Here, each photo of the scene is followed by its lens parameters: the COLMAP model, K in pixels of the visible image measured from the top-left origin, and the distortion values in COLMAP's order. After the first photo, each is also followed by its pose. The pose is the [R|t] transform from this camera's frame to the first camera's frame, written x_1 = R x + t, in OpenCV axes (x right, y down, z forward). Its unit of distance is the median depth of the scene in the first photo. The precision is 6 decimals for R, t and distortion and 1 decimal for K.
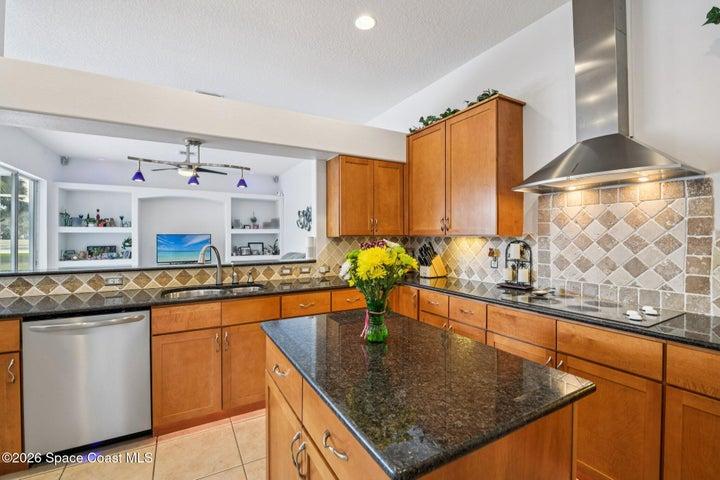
lens RADIAL K [[318.3, 0, 360.3], [0, 318.3, 237.1], [0, 0, 1]] dist [-0.005335, -0.000871]
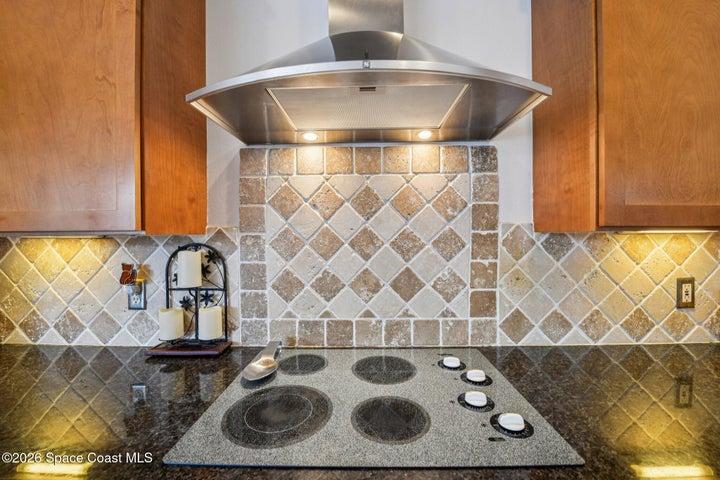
lens RADIAL K [[293.9, 0, 360.4], [0, 293.9, 236.3], [0, 0, 1]] dist [-0.023125, -0.000111]
pose [[0.507294, -0.016516, 0.861615, 0.308655], [0.010138, 0.999862, 0.013197, -0.002784], [-0.861714, 0.002040, 0.507391, 0.700509]]
